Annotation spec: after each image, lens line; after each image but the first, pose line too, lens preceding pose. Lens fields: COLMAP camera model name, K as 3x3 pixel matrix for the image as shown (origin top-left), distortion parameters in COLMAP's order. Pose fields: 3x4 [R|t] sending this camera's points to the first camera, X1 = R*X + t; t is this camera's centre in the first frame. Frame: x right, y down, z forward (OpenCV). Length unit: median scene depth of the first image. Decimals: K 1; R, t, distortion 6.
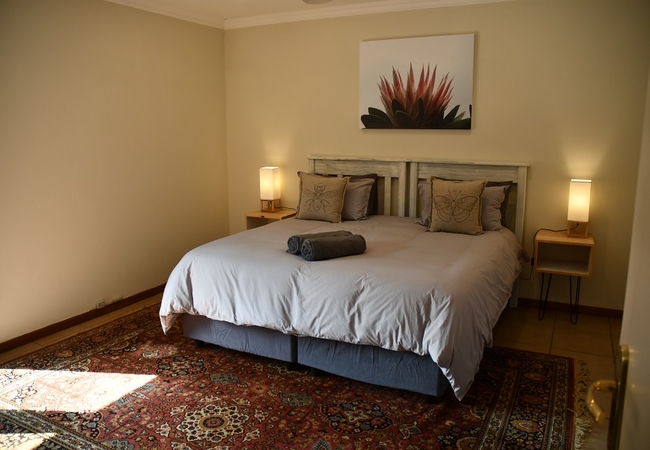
lens RADIAL K [[504.1, 0, 325.0], [0, 504.1, 225.0], [0, 0, 1]] dist [-0.170566, 0.152409]
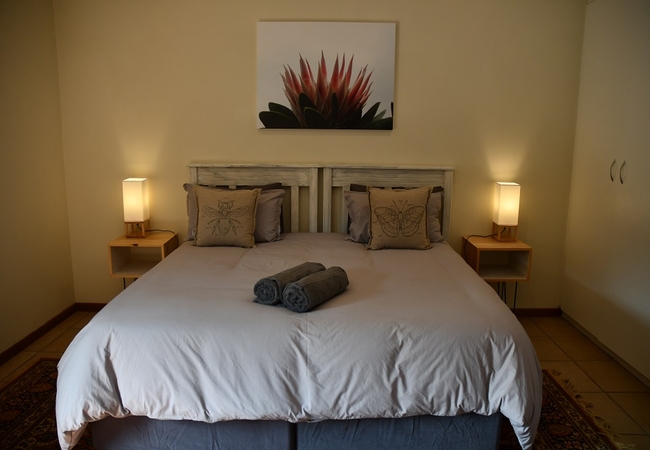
lens RADIAL K [[504.1, 0, 325.0], [0, 504.1, 225.0], [0, 0, 1]] dist [-0.170566, 0.152409]
pose [[0.895812, -0.069843, 0.438911, -0.250053], [0.069479, 0.997440, 0.016914, -0.051735], [-0.438968, 0.015343, 0.898371, 0.278005]]
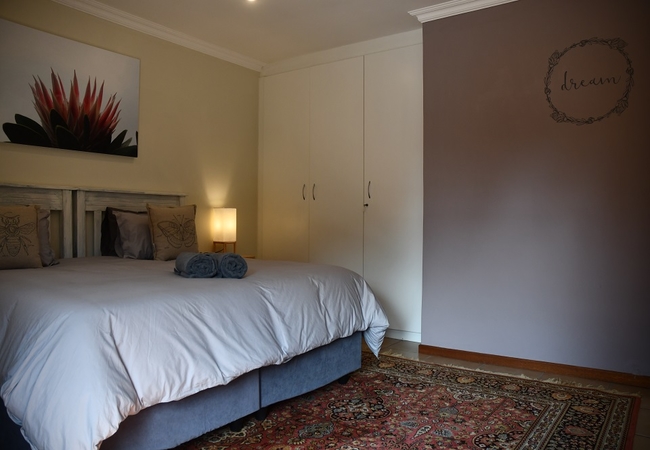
lens RADIAL K [[504.0, 0, 324.2], [0, 504.0, 237.0], [0, 0, 1]] dist [-0.170396, 0.157872]
pose [[0.161619, -0.025510, 0.986524, -0.651639], [0.178795, 0.983879, -0.003850, 0.027055], [-0.970521, 0.177008, 0.163574, 0.594105]]
